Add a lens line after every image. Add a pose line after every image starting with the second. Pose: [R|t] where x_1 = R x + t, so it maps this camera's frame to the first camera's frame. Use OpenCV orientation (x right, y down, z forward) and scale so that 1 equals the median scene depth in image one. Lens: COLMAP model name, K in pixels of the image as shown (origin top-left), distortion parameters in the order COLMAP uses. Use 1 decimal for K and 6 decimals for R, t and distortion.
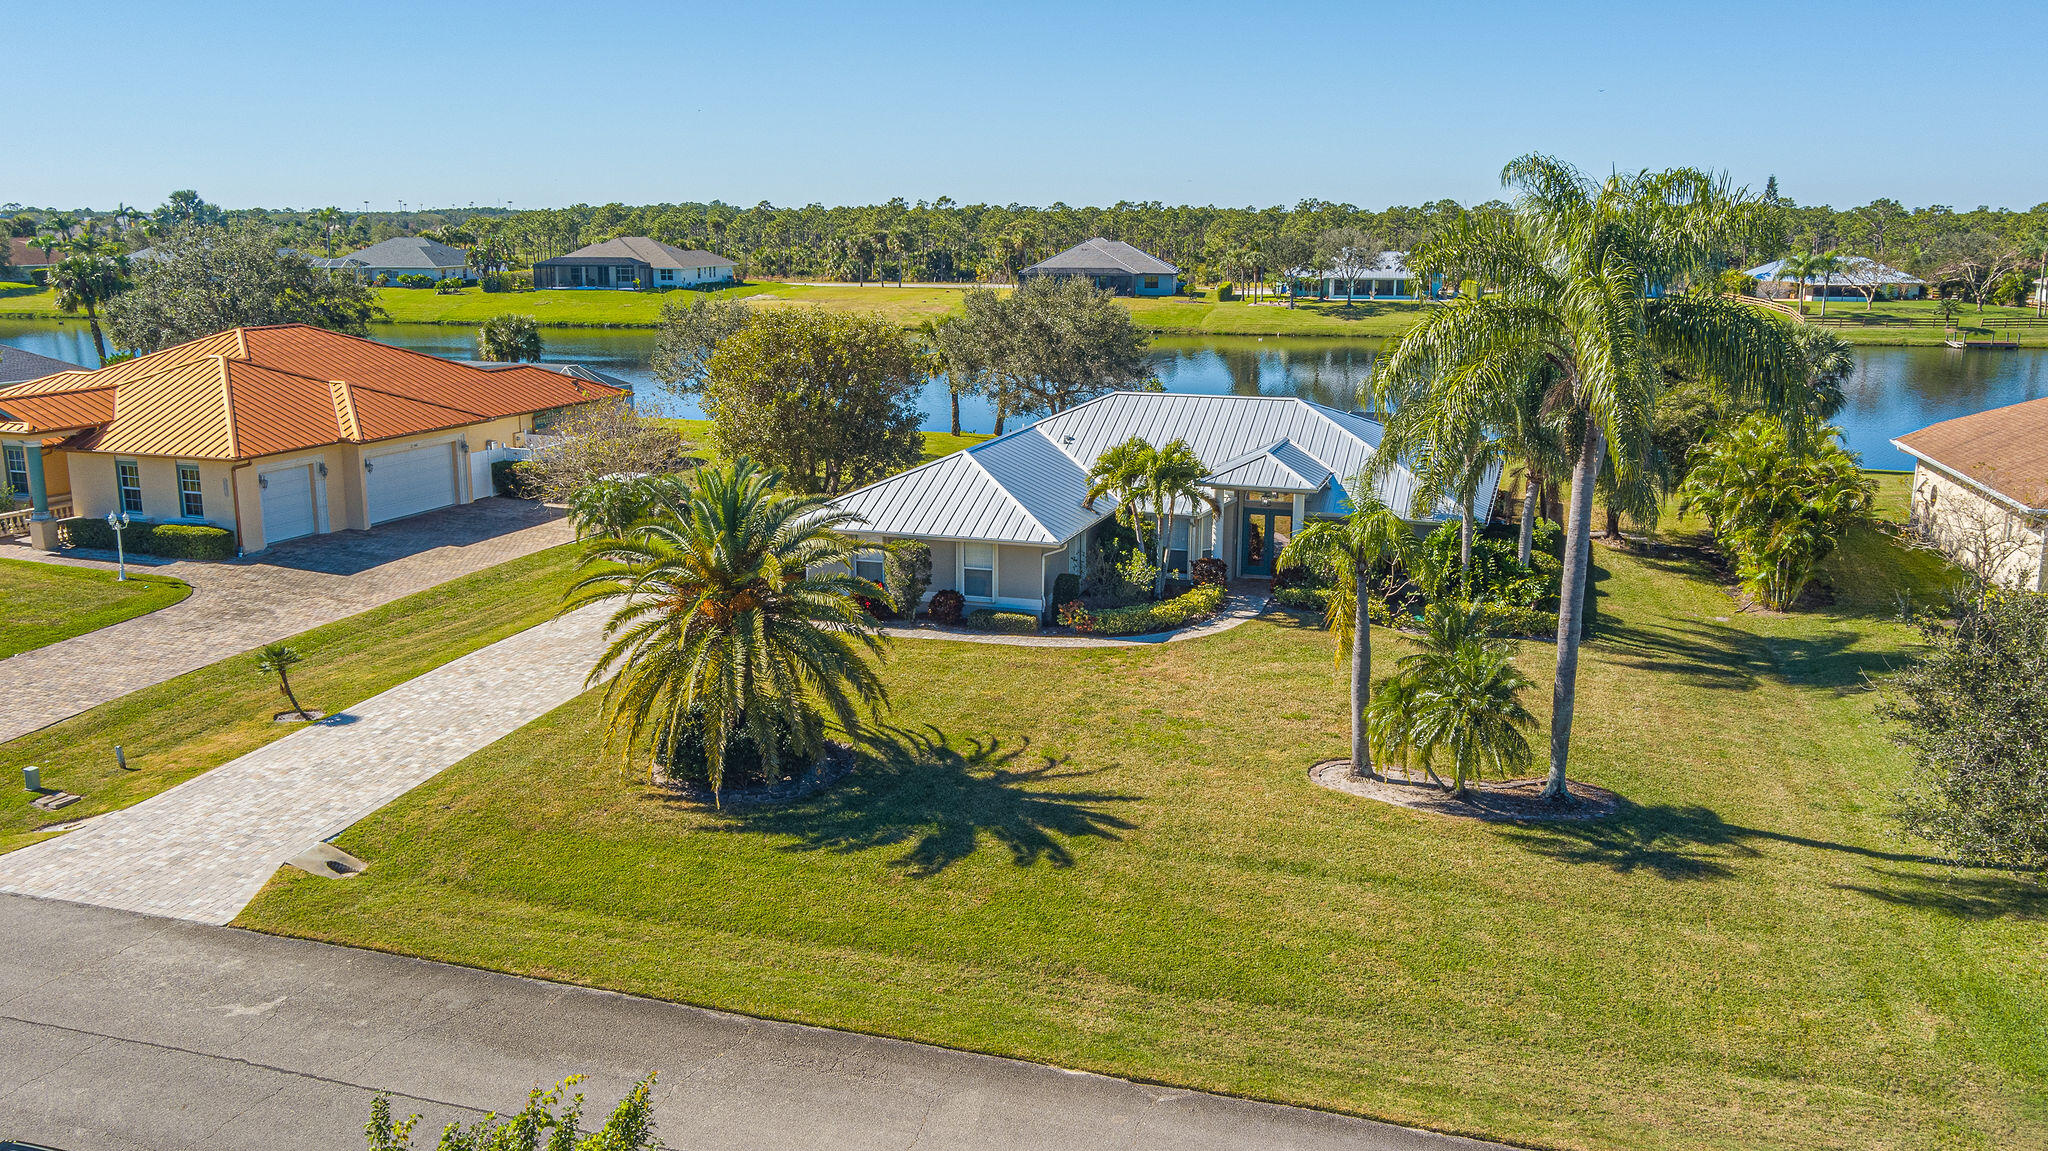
lens RADIAL K [[1683.8, 0, 1016.7], [0, 1683.8, 532.1], [0, 0, 1]] dist [0.013738, -0.001069]
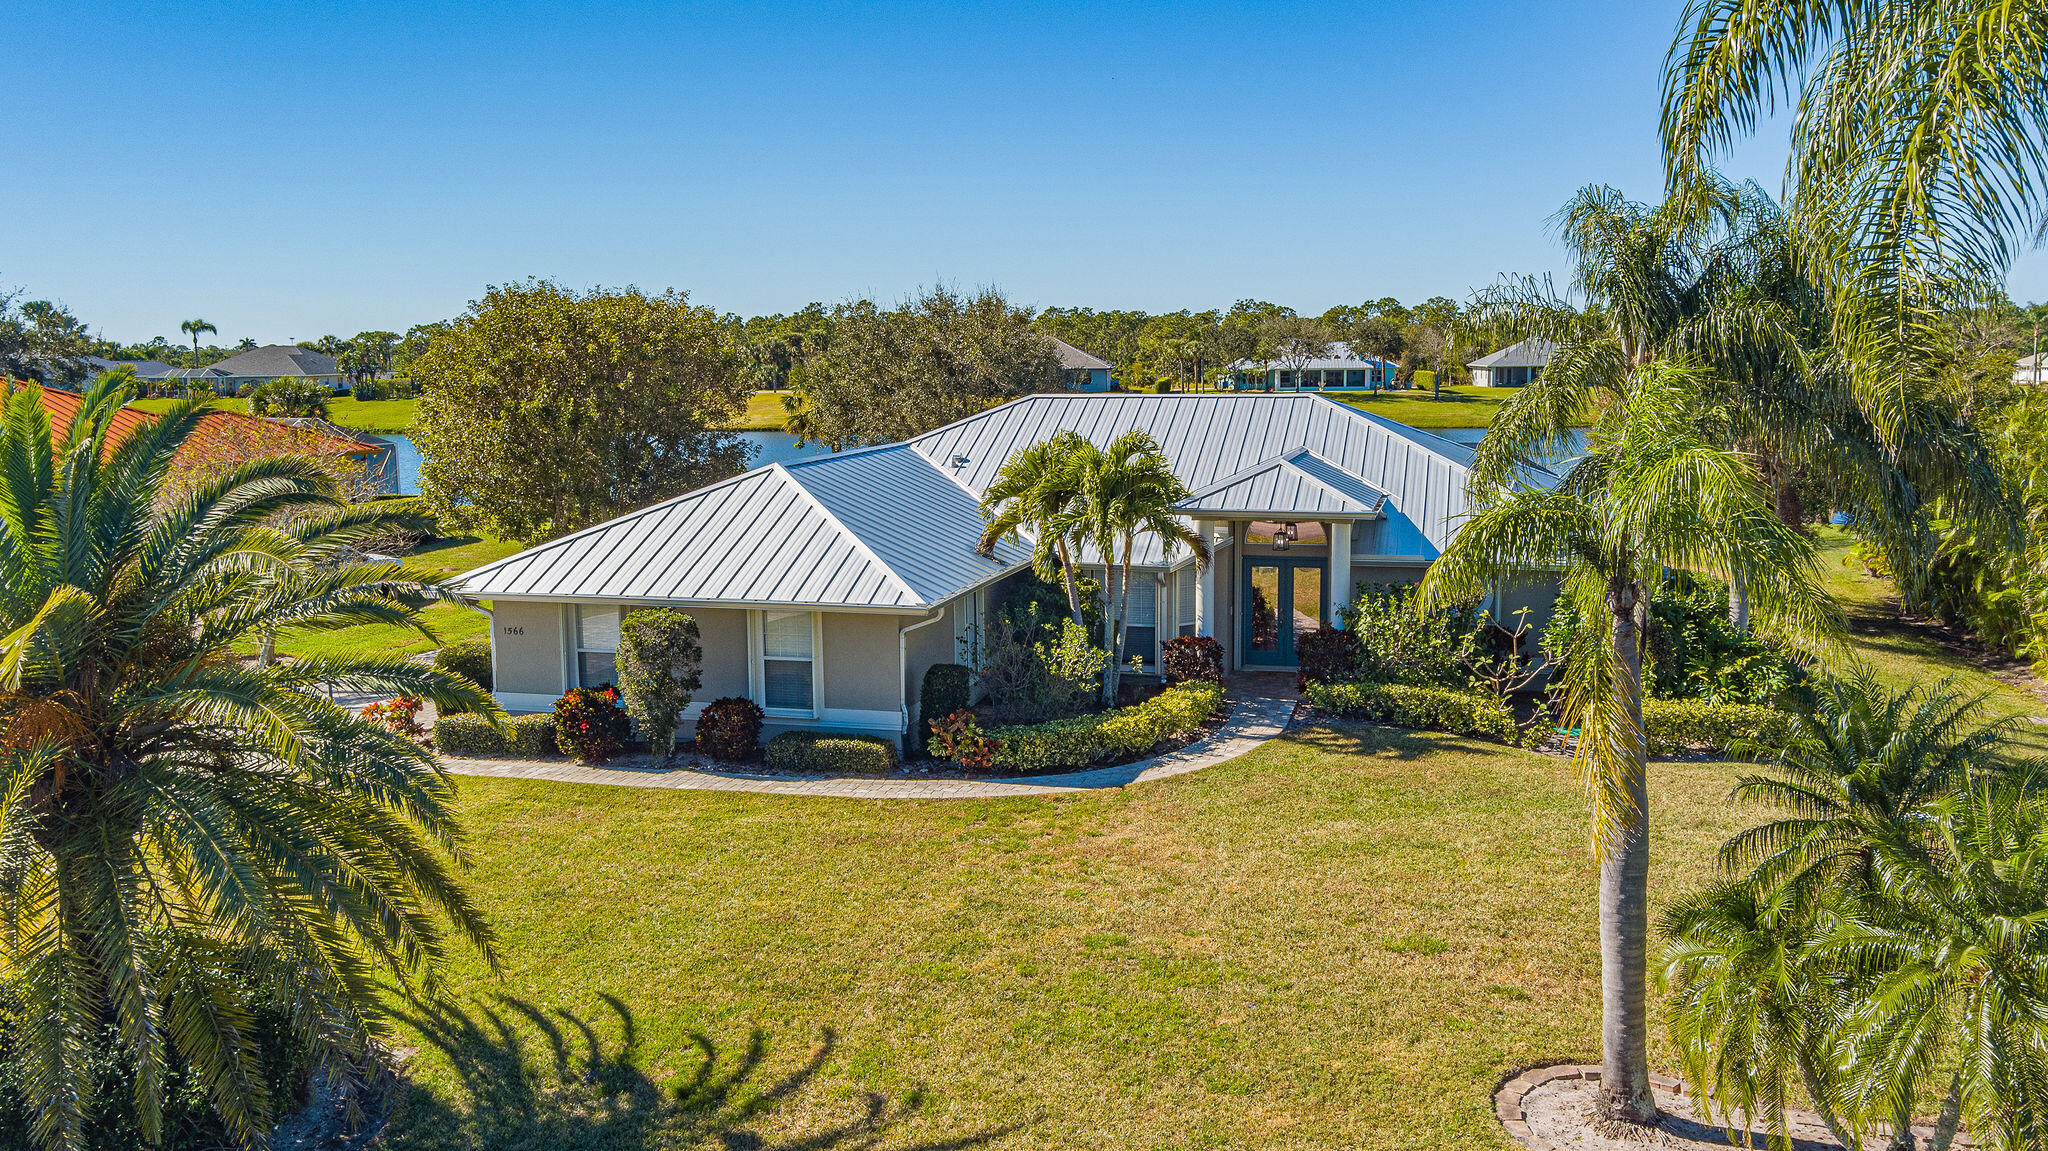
lens RADIAL K [[1683.8, 0, 1016.7], [0, 1683.8, 532.1], [0, 0, 1]] dist [0.013738, -0.001069]
pose [[0.999108, -0.018854, 0.037793, 0.032452], [0.021613, 0.997027, -0.073963, 0.022539], [-0.036286, 0.074714, 0.996545, 0.431721]]
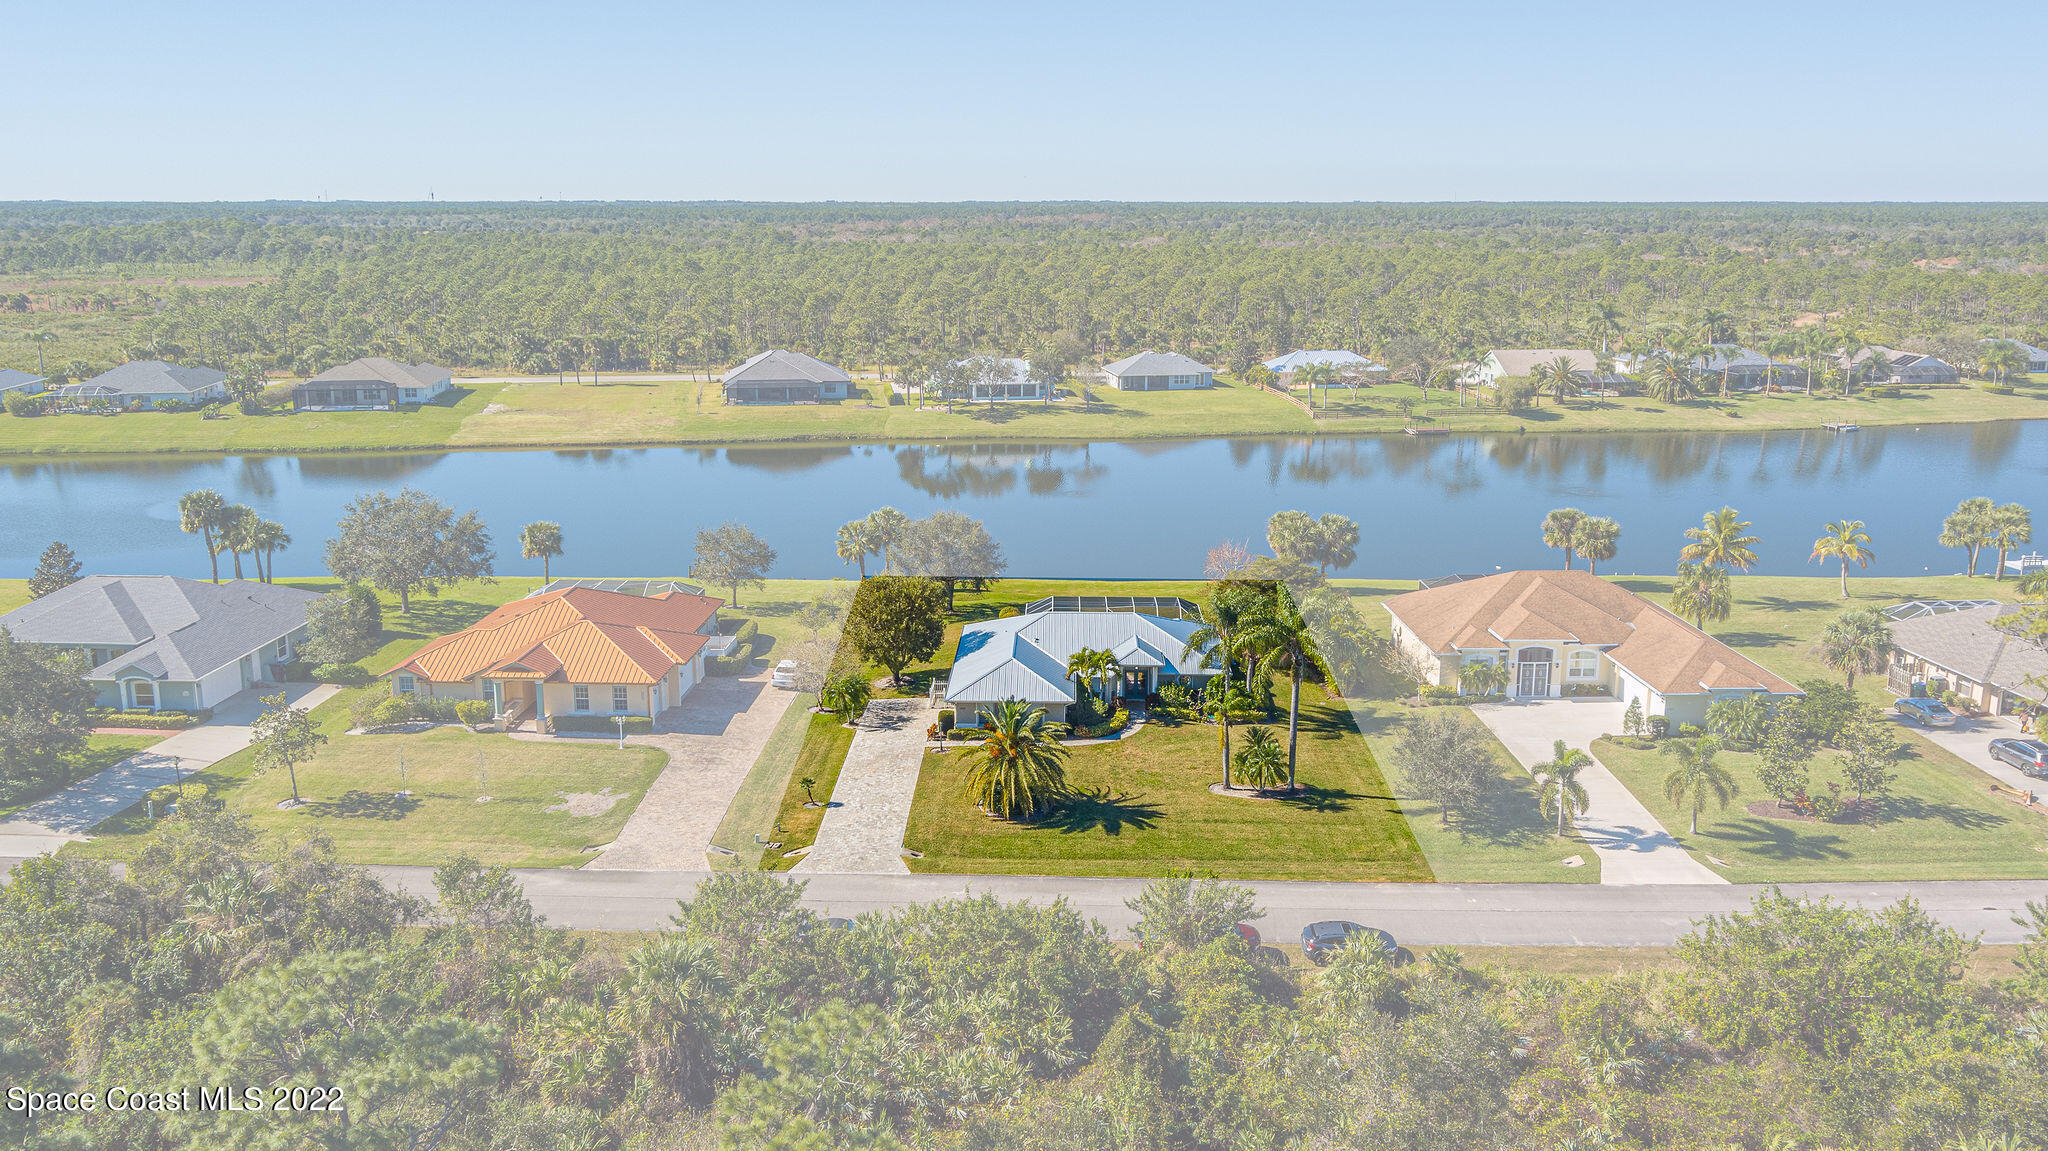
lens RADIAL K [[1683.8, 0, 1016.7], [0, 1683.8, 532.1], [0, 0, 1]] dist [0.013738, -0.001069]
pose [[0.962457, -0.057785, 0.265213, -0.649149], [0.056654, 0.998323, 0.011920, -0.256585], [-0.265457, 0.003553, 0.964116, -1.242862]]
